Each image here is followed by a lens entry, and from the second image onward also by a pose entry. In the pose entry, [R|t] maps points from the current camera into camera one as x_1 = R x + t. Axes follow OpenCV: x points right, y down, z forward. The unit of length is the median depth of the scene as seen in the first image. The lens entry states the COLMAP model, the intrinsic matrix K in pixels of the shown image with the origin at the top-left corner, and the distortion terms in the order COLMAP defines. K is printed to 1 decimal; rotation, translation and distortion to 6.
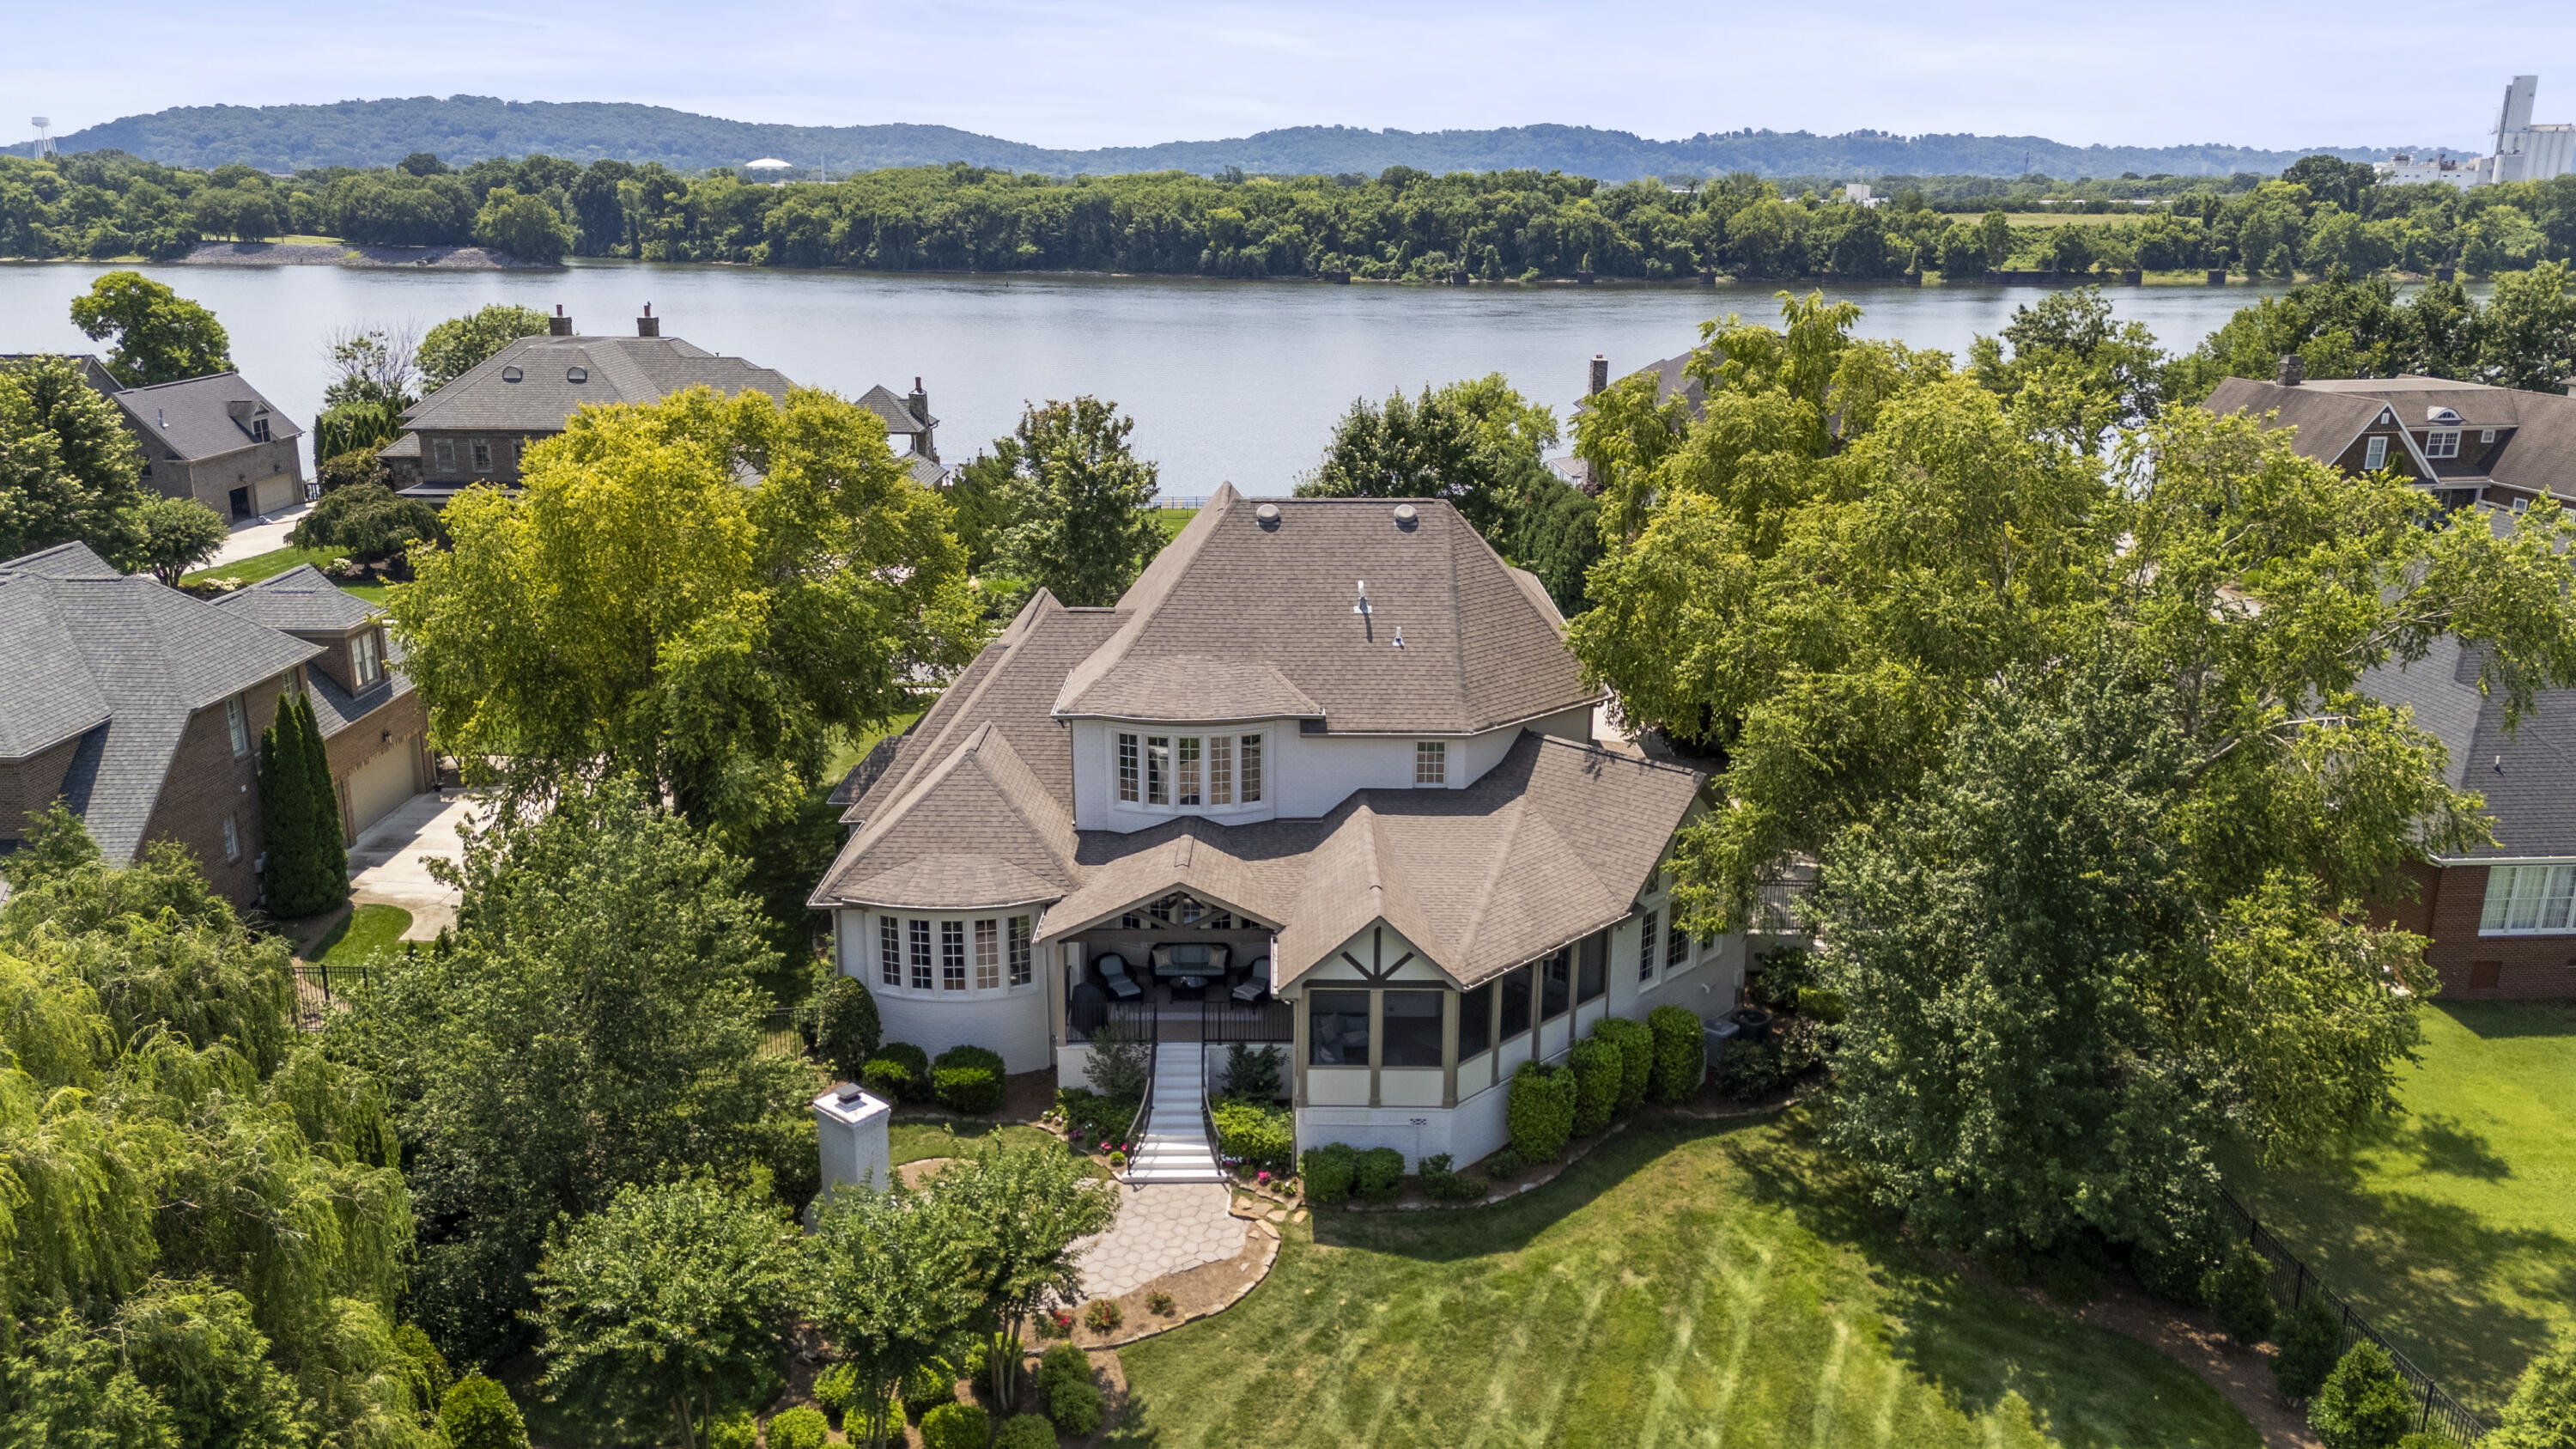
lens RADIAL K [[1866.3, 0, 1288.2], [0, 1866.3, 712.7], [0, 0, 1]] dist [0.090262, -0.094472]
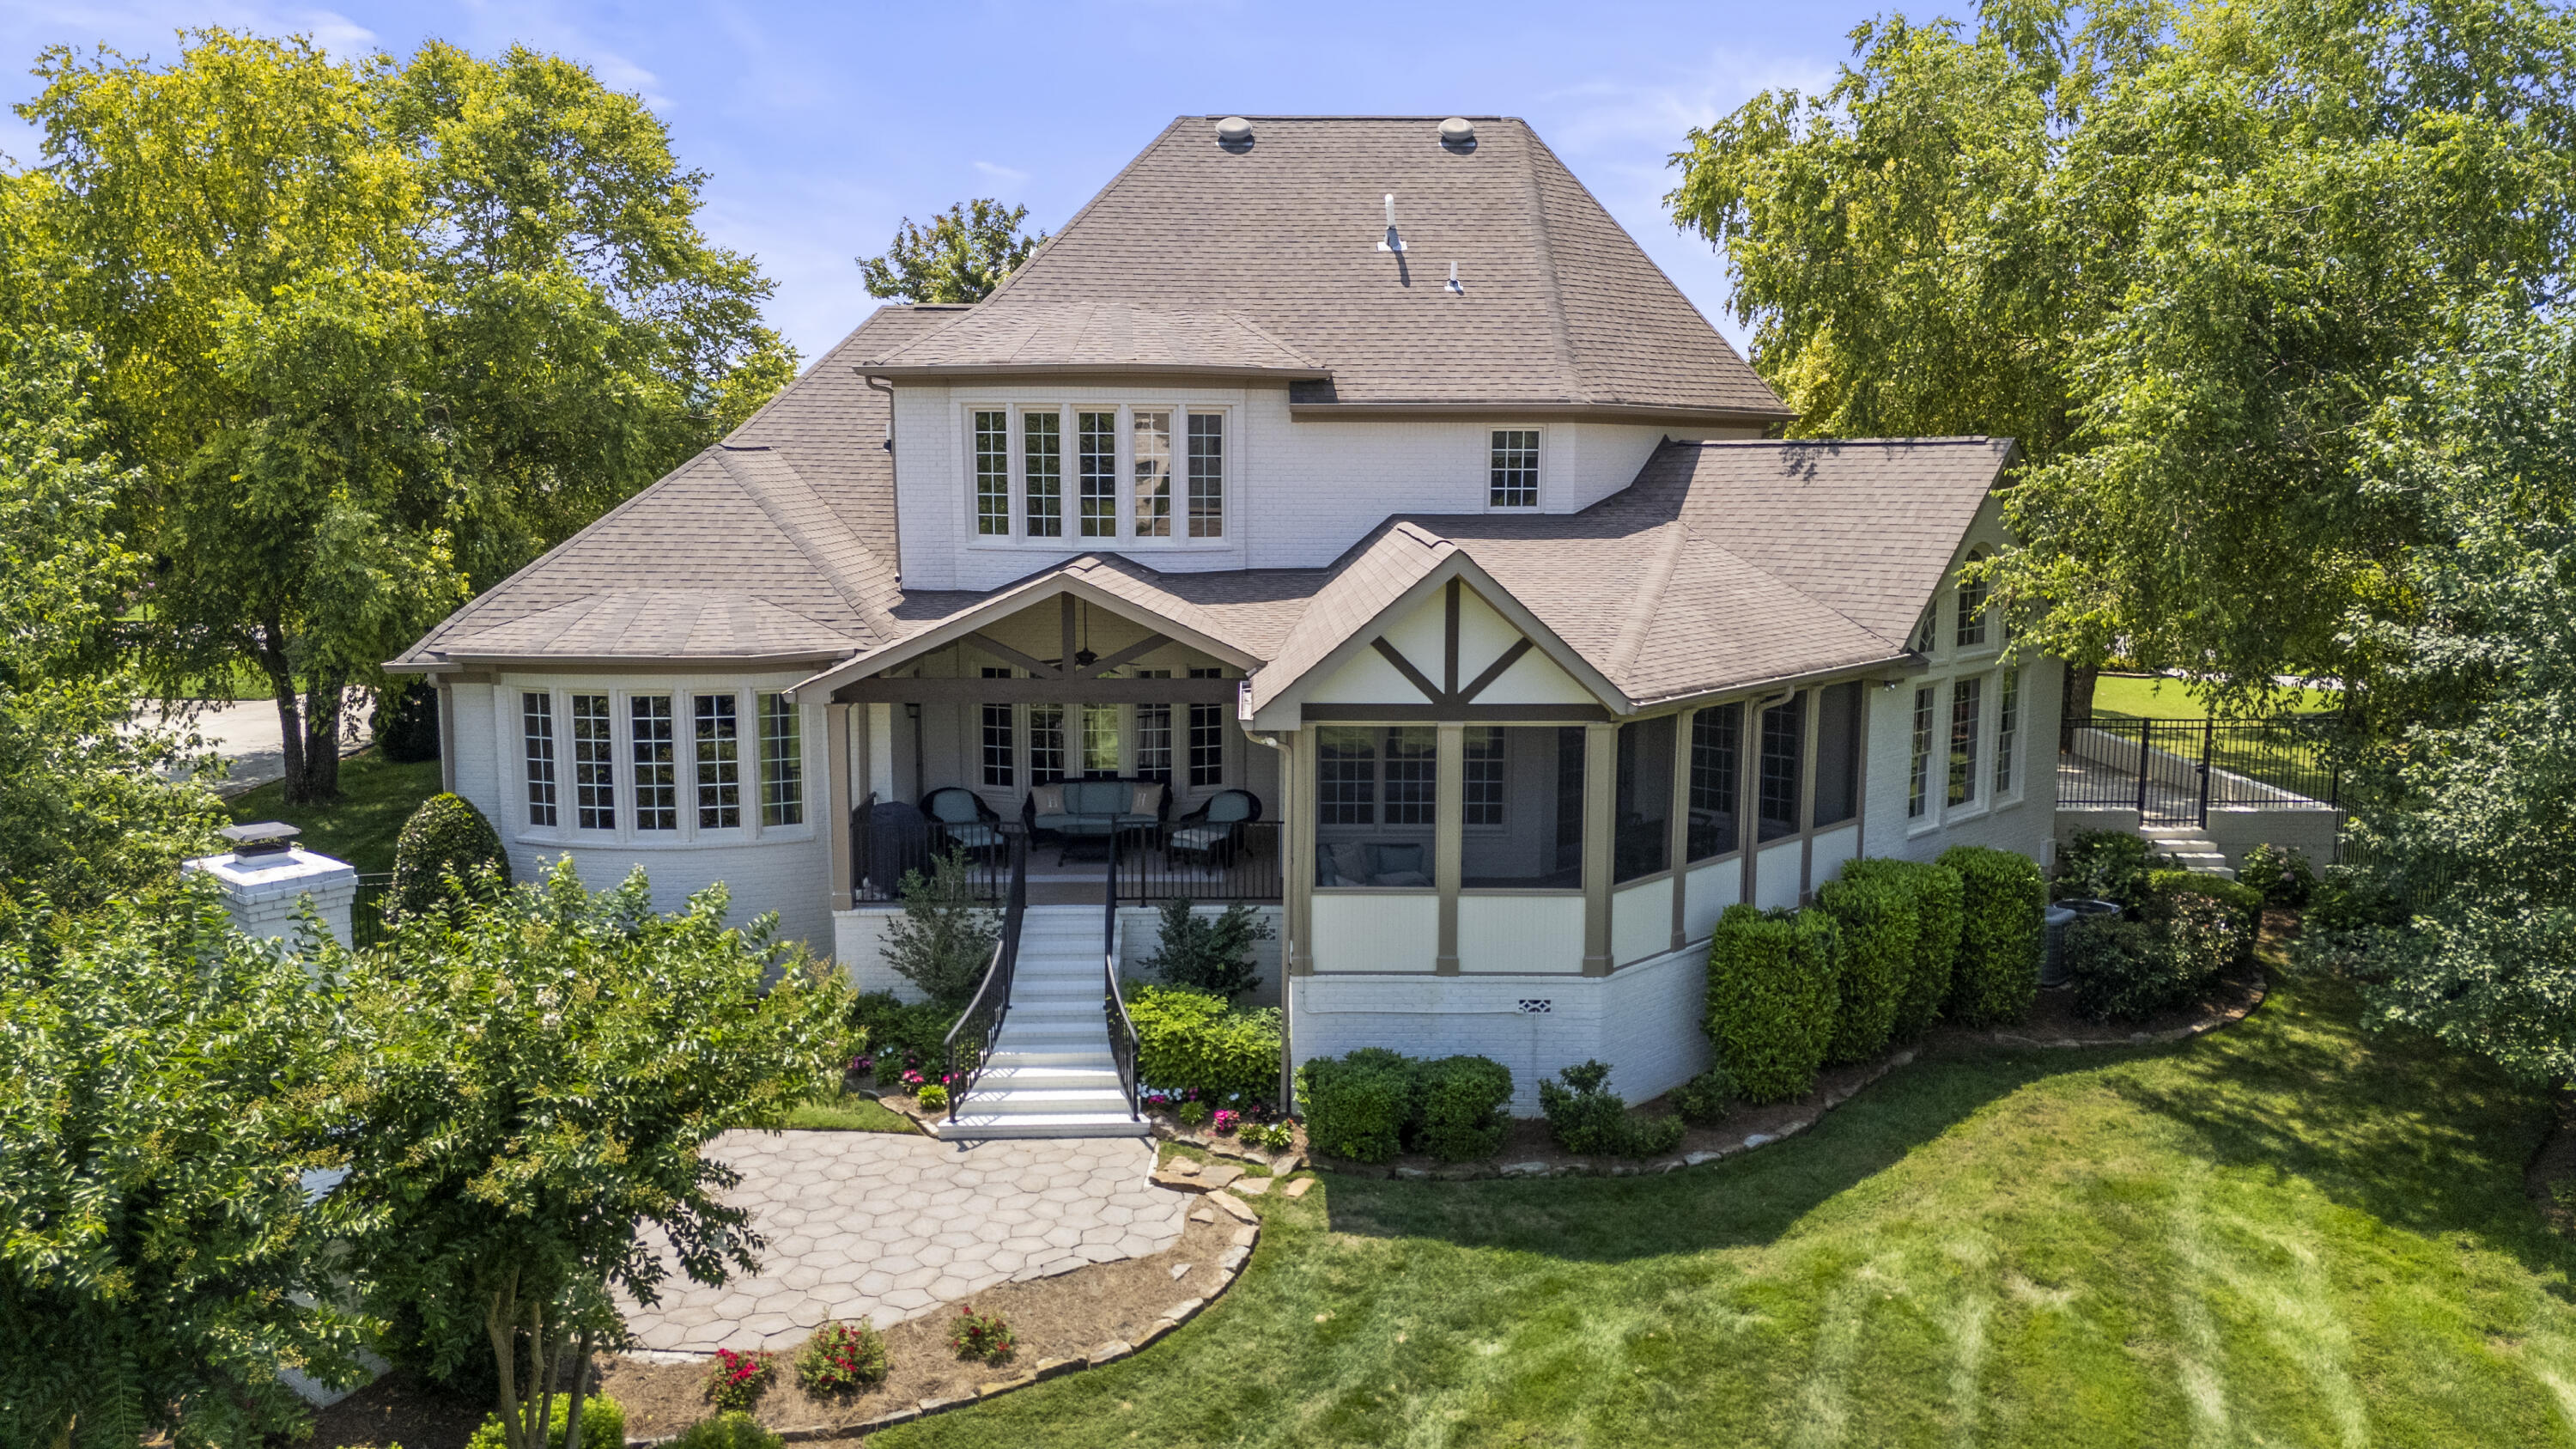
lens RADIAL K [[1866.1, 0, 1288.0], [0, 1866.1, 724.5], [0, 0, 1]] dist [0.110635, -0.142556]
pose [[0.999902, -0.004563, 0.013199, -0.001787], [0.006228, 0.991622, -0.129020, 0.153406], [-0.012500, 0.129089, 0.991554, 0.366525]]
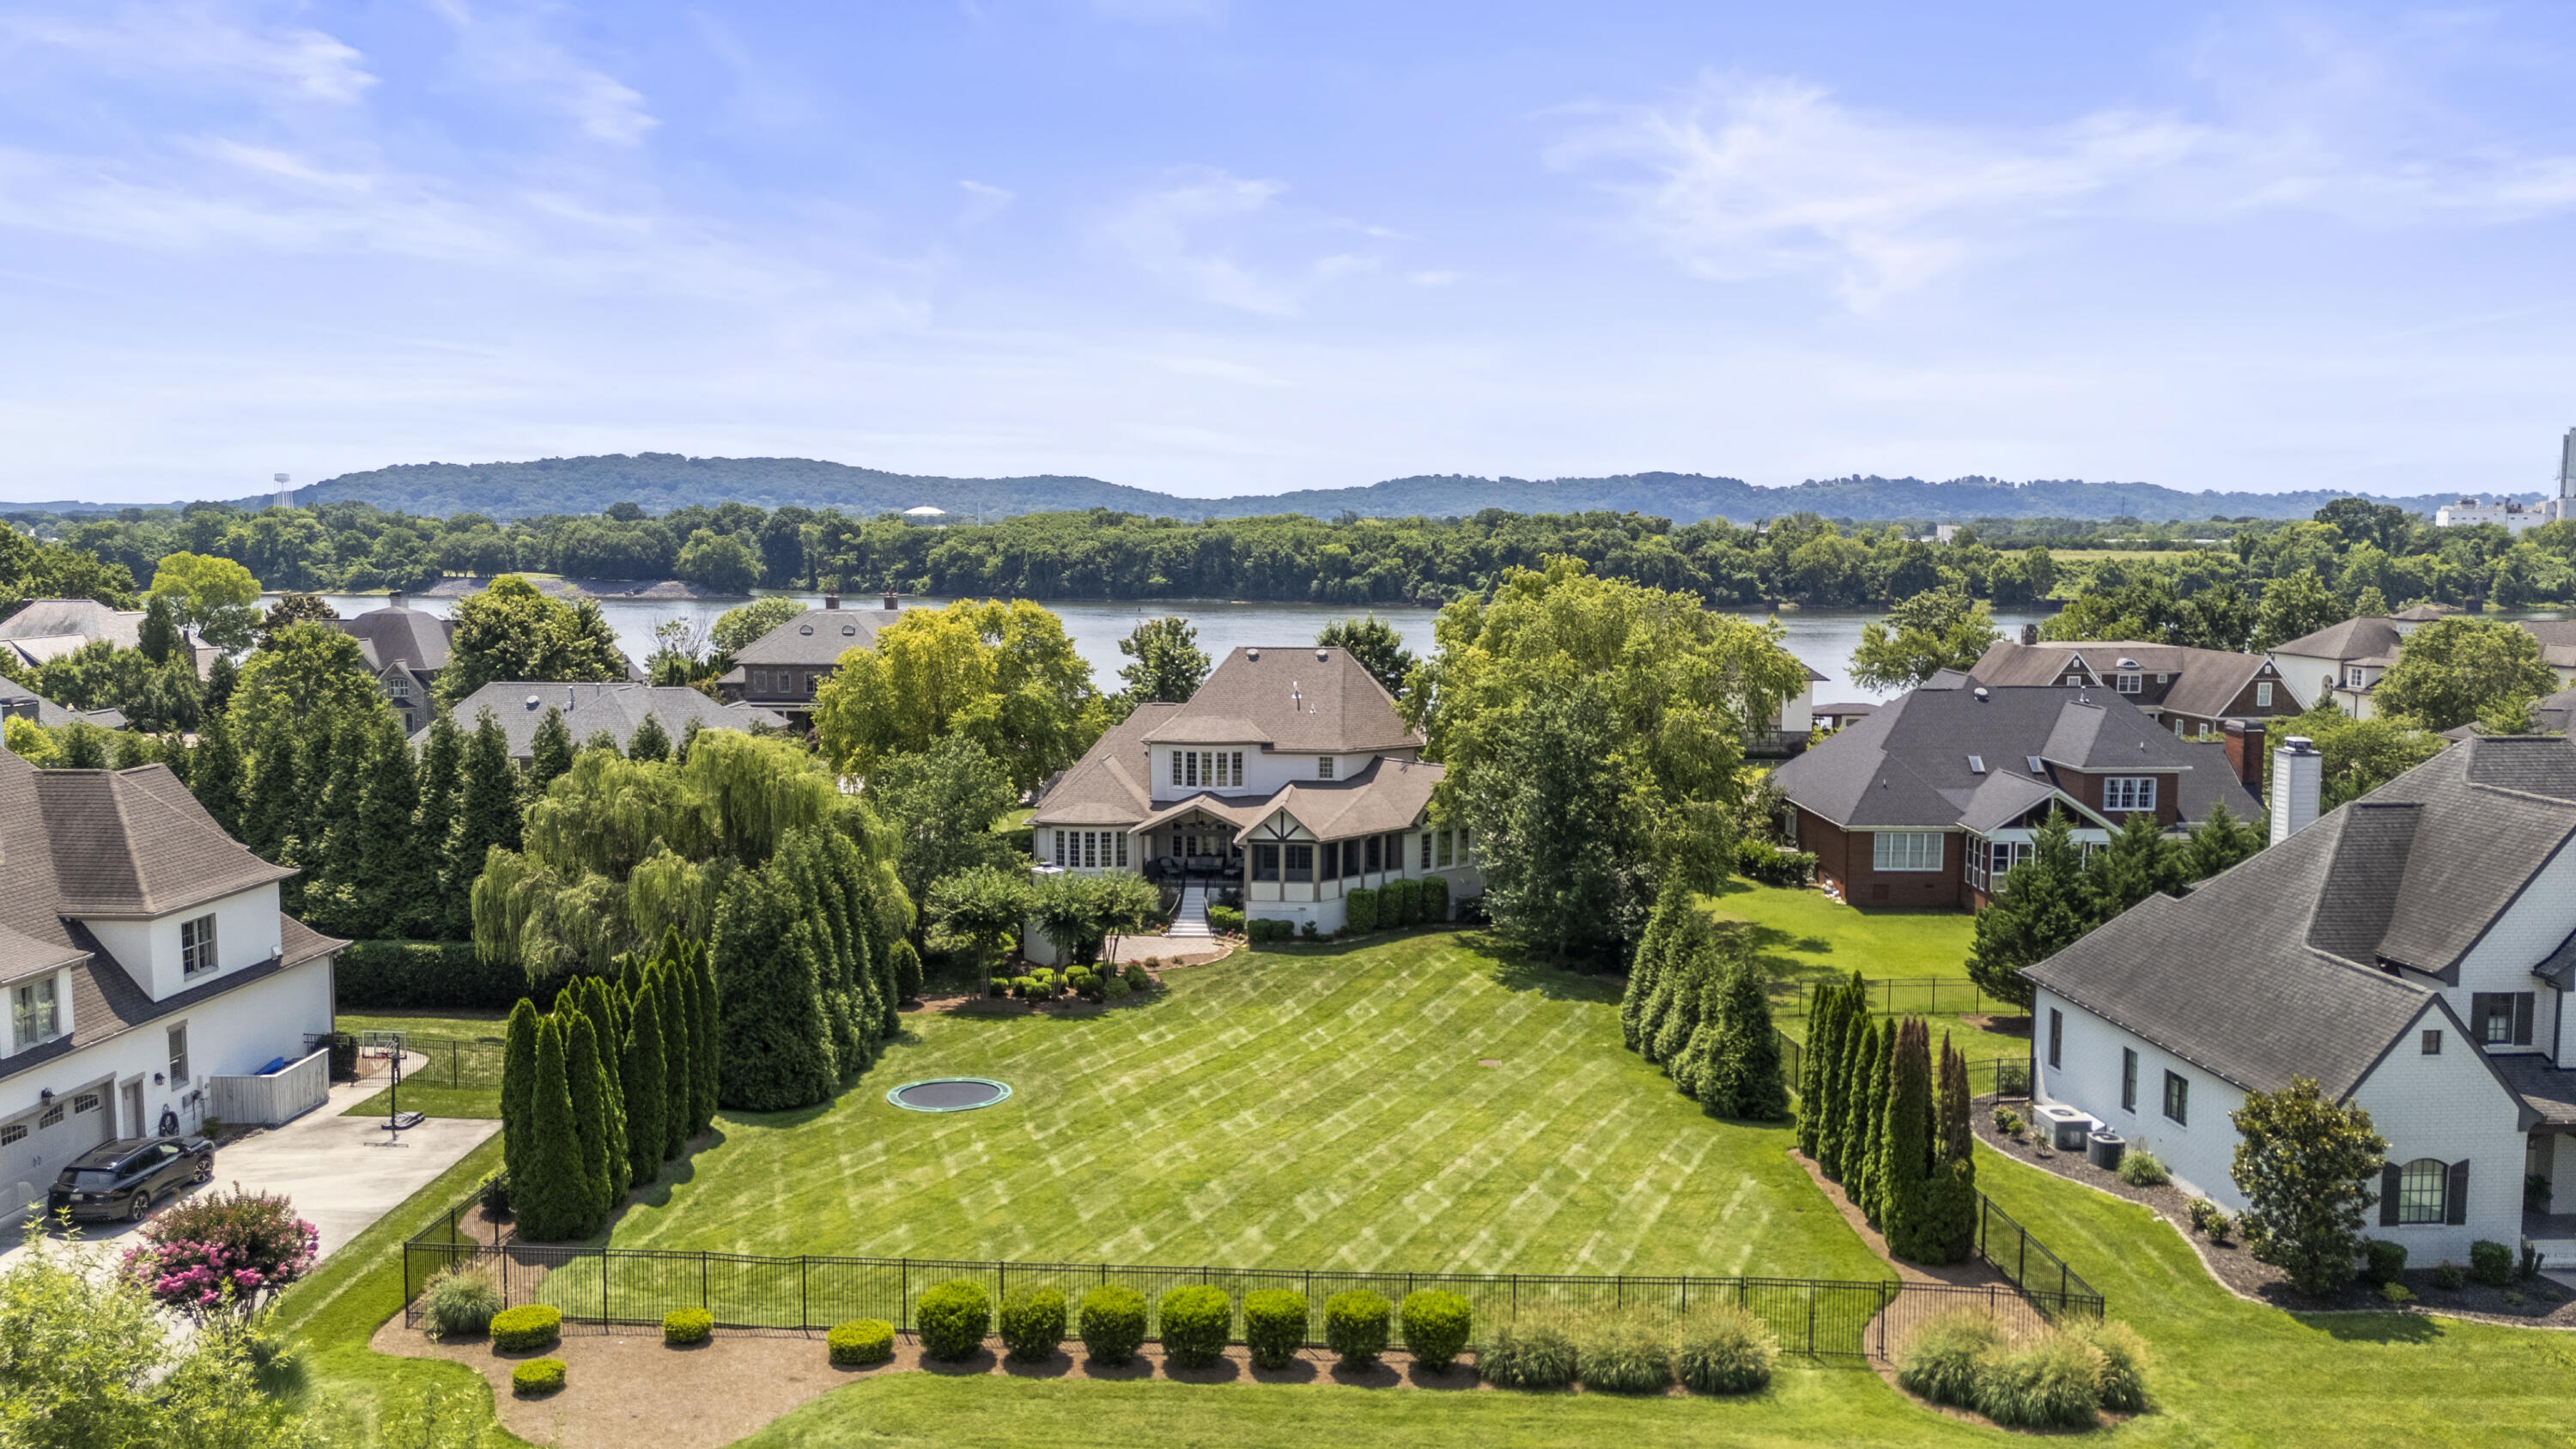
lens RADIAL K [[1866.1, 0, 1288.0], [0, 1866.1, 724.5], [0, 0, 1]] dist [0.110635, -0.142556]
pose [[0.997837, 0.004839, -0.065560, 0.142378], [-0.015847, 0.985583, -0.168450, 0.273678], [0.063799, 0.169124, 0.983528, -0.849595]]
